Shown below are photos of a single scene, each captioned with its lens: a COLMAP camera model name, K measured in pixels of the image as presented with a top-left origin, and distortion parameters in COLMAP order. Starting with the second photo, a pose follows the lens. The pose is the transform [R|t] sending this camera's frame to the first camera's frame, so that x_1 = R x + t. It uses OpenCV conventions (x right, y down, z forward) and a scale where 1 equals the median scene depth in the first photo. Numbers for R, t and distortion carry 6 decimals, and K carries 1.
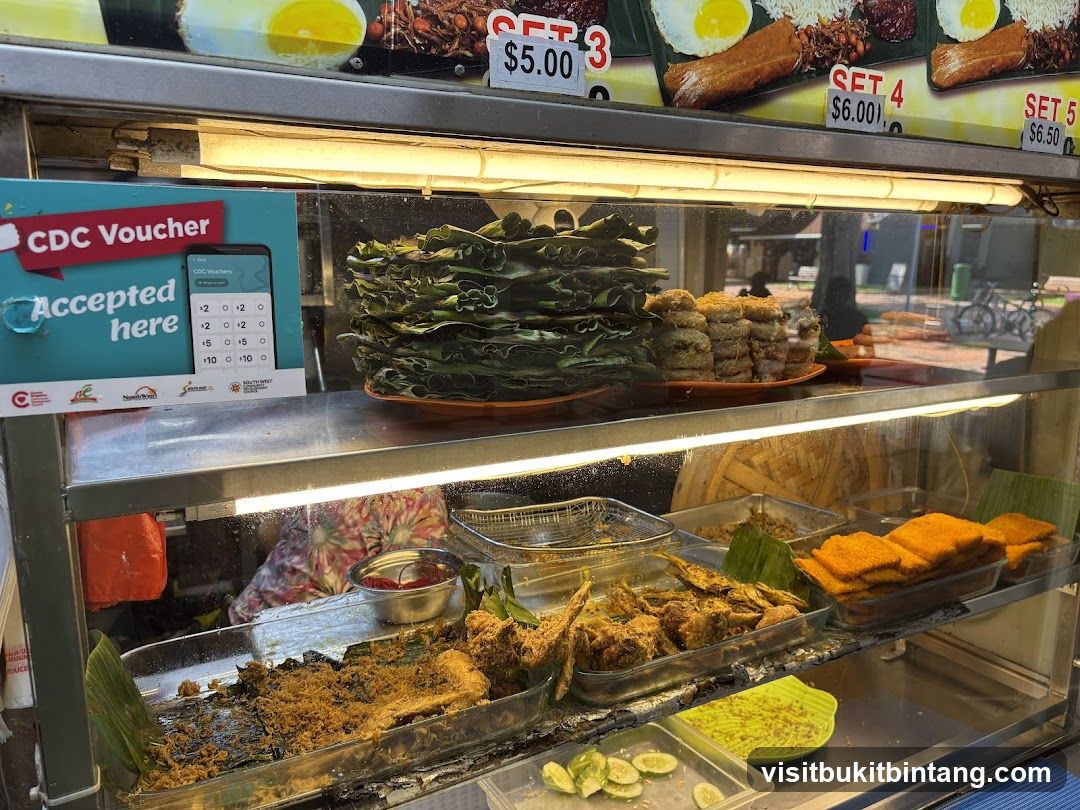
lens RADIAL K [[742.9, 0, 498.9], [0, 742.9, 405.8], [0, 0, 1]] dist [0.032884, -0.031417]
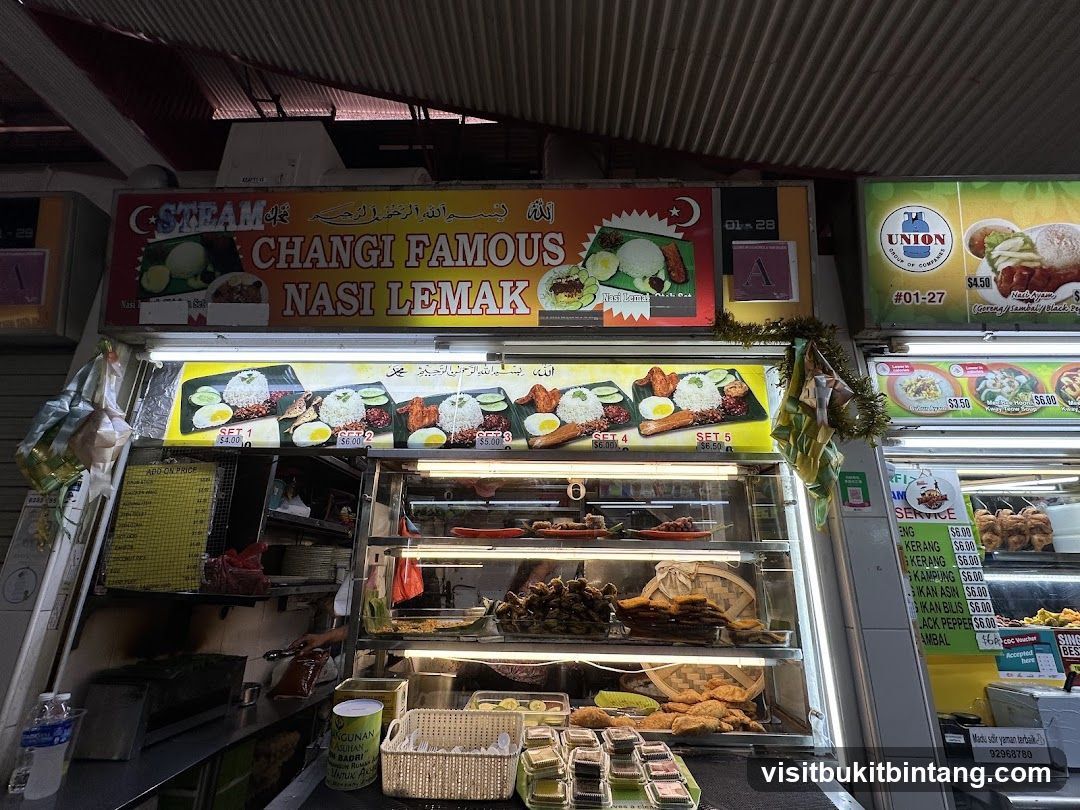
lens RADIAL K [[495.6, 0, 541.5], [0, 495.6, 415.8], [0, 0, 1]] dist [-0.001334, -0.000462]
pose [[0.883154, -0.100326, -0.458230, 1.239465], [-0.103716, 0.910921, -0.399333, 0.359774], [0.457474, 0.400198, 0.794077, -0.839331]]
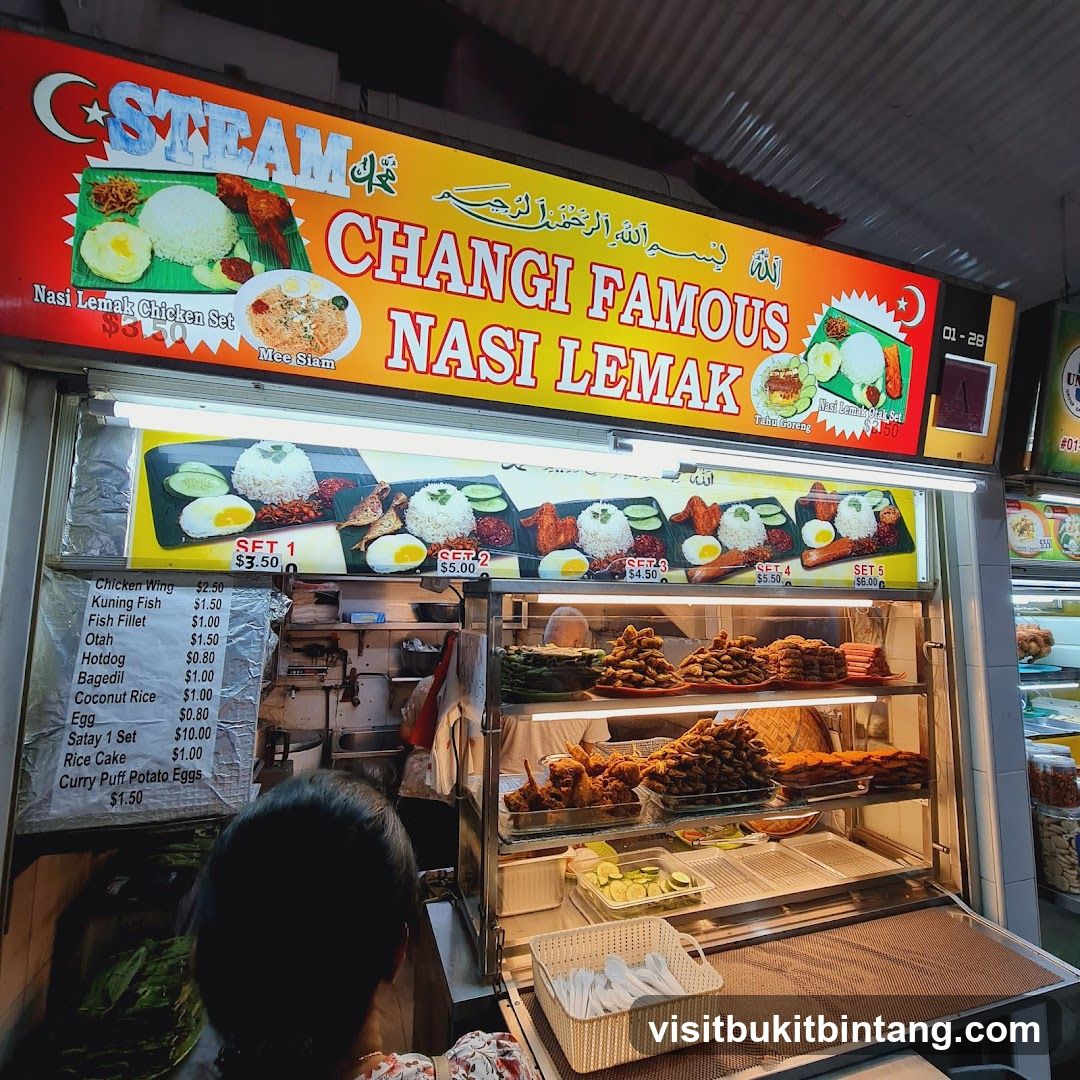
lens RADIAL K [[570.6, 0, 548.3], [0, 570.6, 550.0], [0, 0, 1]] dist [-0.003011, -0.000238]
pose [[0.991854, 0.025518, -0.124796, -0.026372], [-0.053849, 0.971876, -0.229255, 0.008533], [0.115437, 0.234108, 0.965333, -1.063584]]
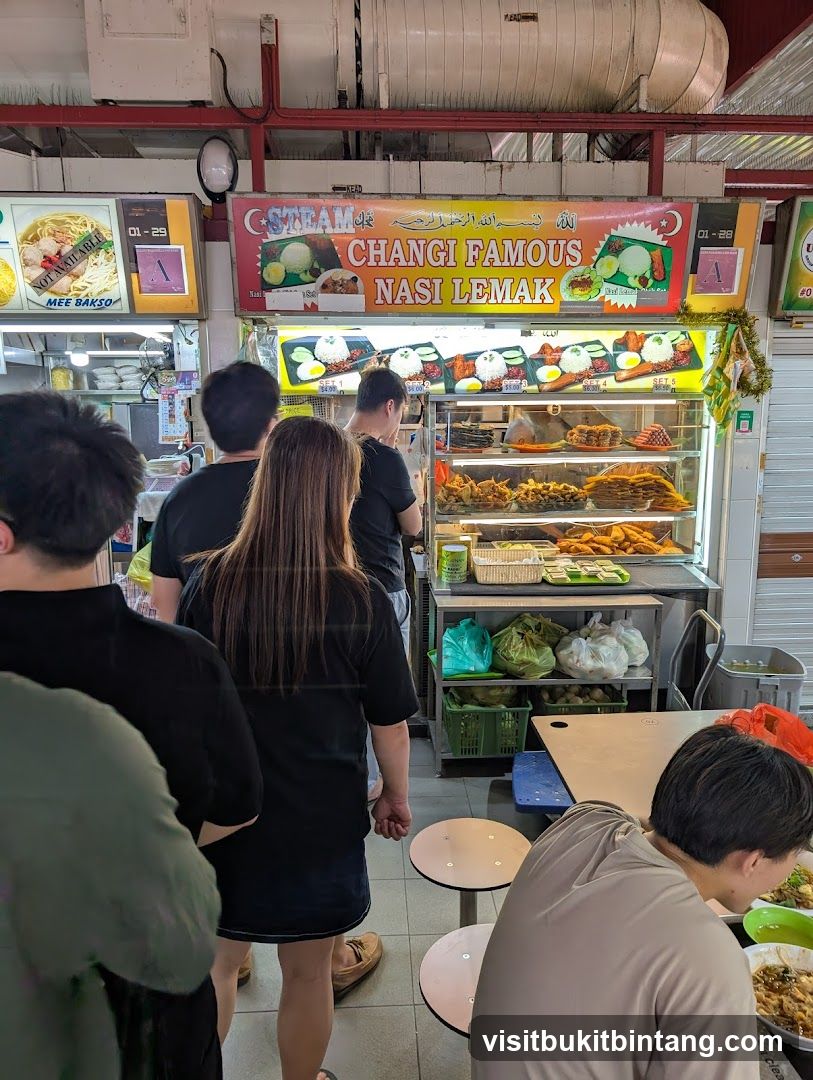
lens RADIAL K [[748.5, 0, 422.8], [0, 748.5, 545.9], [0, 0, 1]] dist [0.006781, -0.003367]
pose [[0.923147, 0.091112, -0.373496, 1.360245], [-0.071683, 0.995267, 0.065614, 0.343799], [0.377706, -0.033798, 0.925309, -3.745978]]
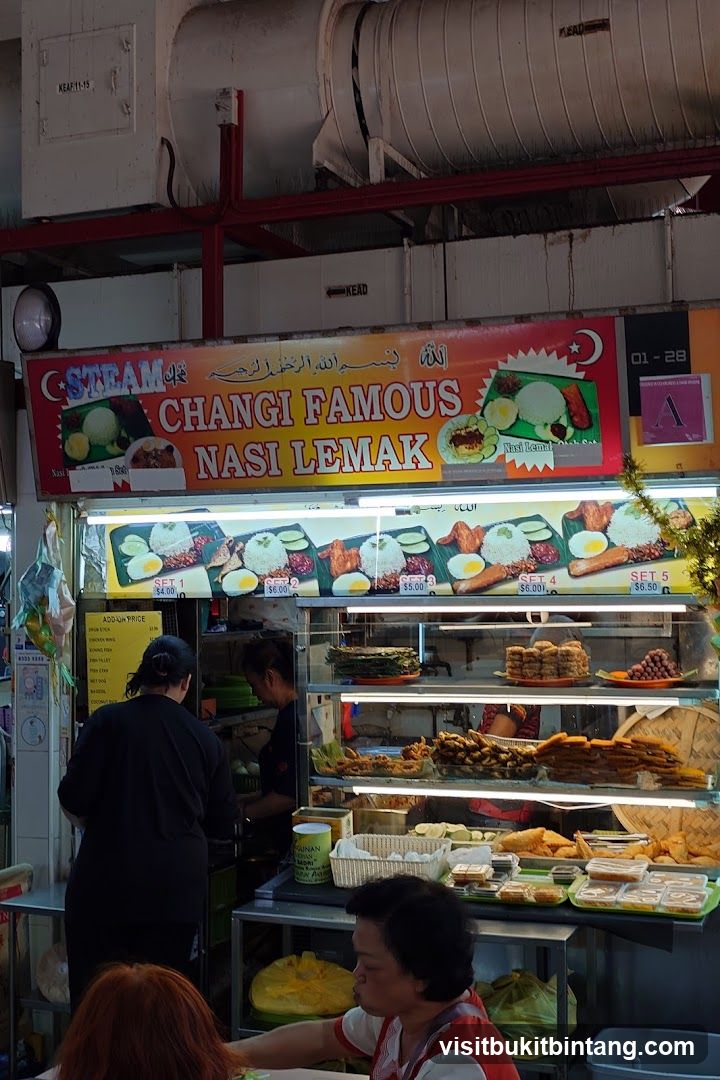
lens RADIAL K [[1466.1, 0, 360.0], [0, 1466.1, 540.0], [0, 0, 1]] dist [0.002024, -0.004064]
pose [[0.685419, -0.002569, -0.728144, 4.291284], [-0.106080, 0.988973, -0.103345, 0.083570], [0.720381, 0.148076, 0.677588, -3.469427]]
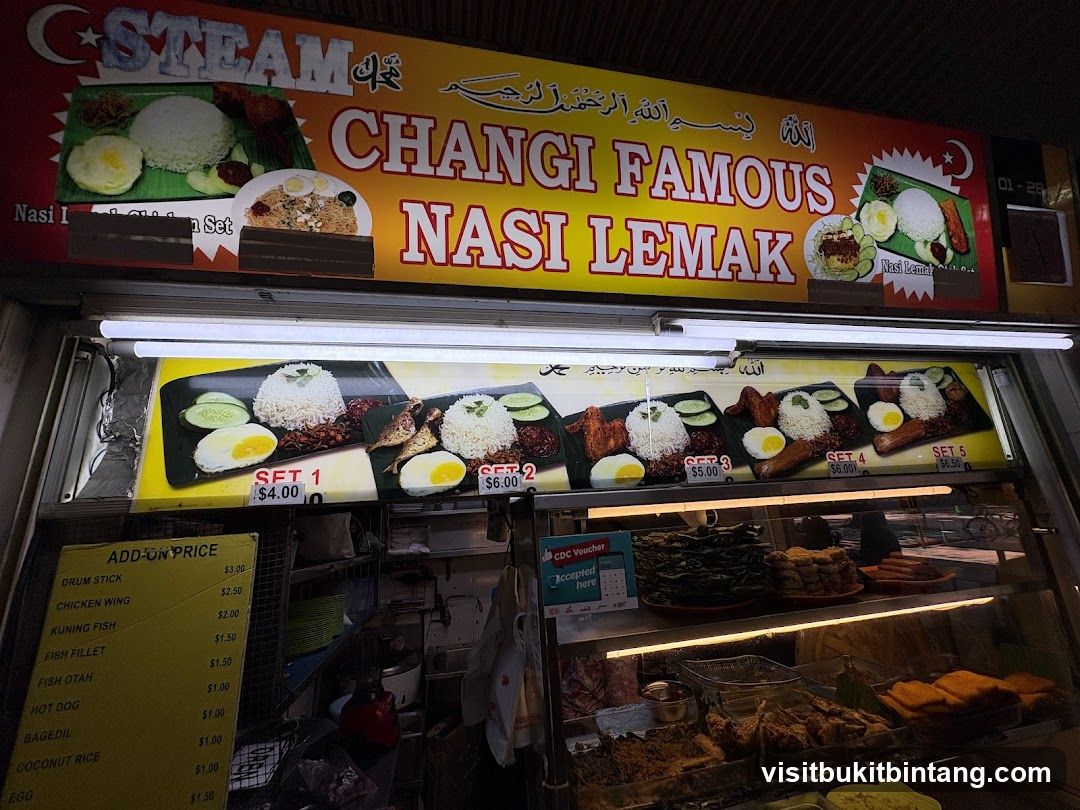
lens RADIAL K [[419.2, 0, 531.0], [0, 419.2, 412.5], [0, 0, 1]] dist [-0.001447, 0.000070]
pose [[0.966580, -0.104169, -0.234247, -0.145622], [0.005991, 0.922655, -0.385580, -0.059124], [0.256294, 0.371291, 0.892444, -0.496676]]
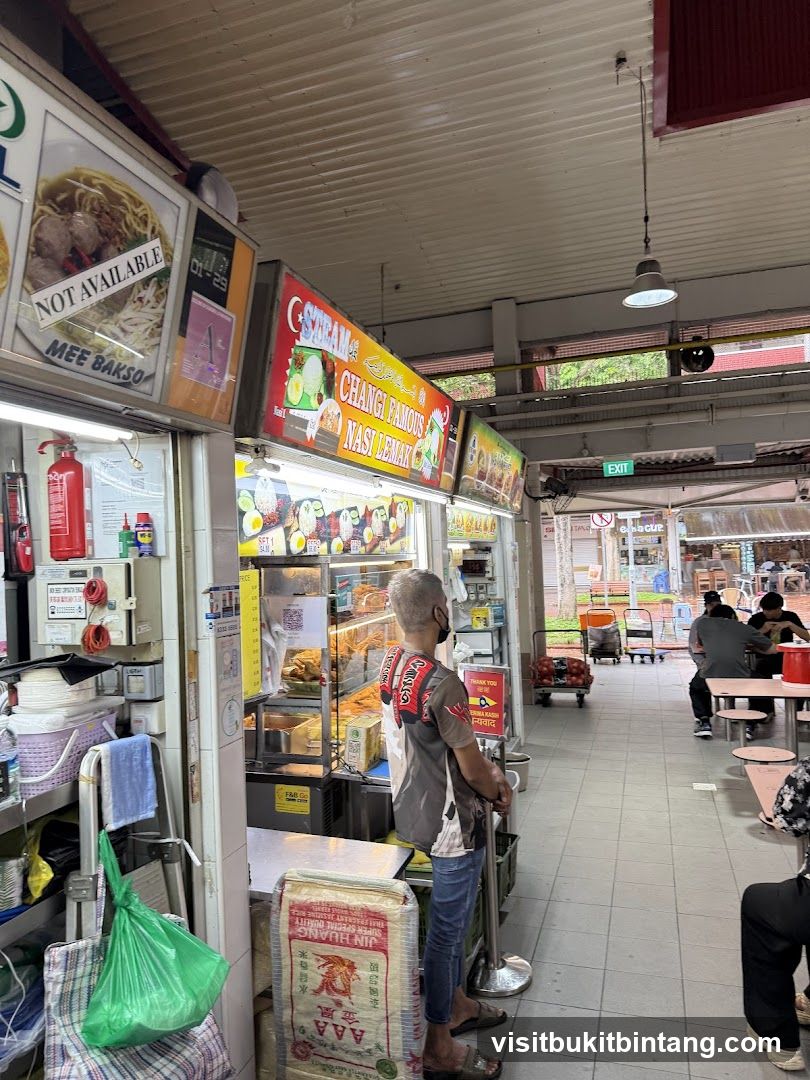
lens RADIAL K [[742.9, 0, 388.6], [0, 742.9, 559.9], [0, 0, 1]] dist [0.032884, -0.031417]
pose [[0.704116, 0.003109, 0.710078, -2.912479], [0.108265, 0.987829, -0.111681, 0.202396], [-0.701783, 0.155513, 0.695210, -2.345751]]
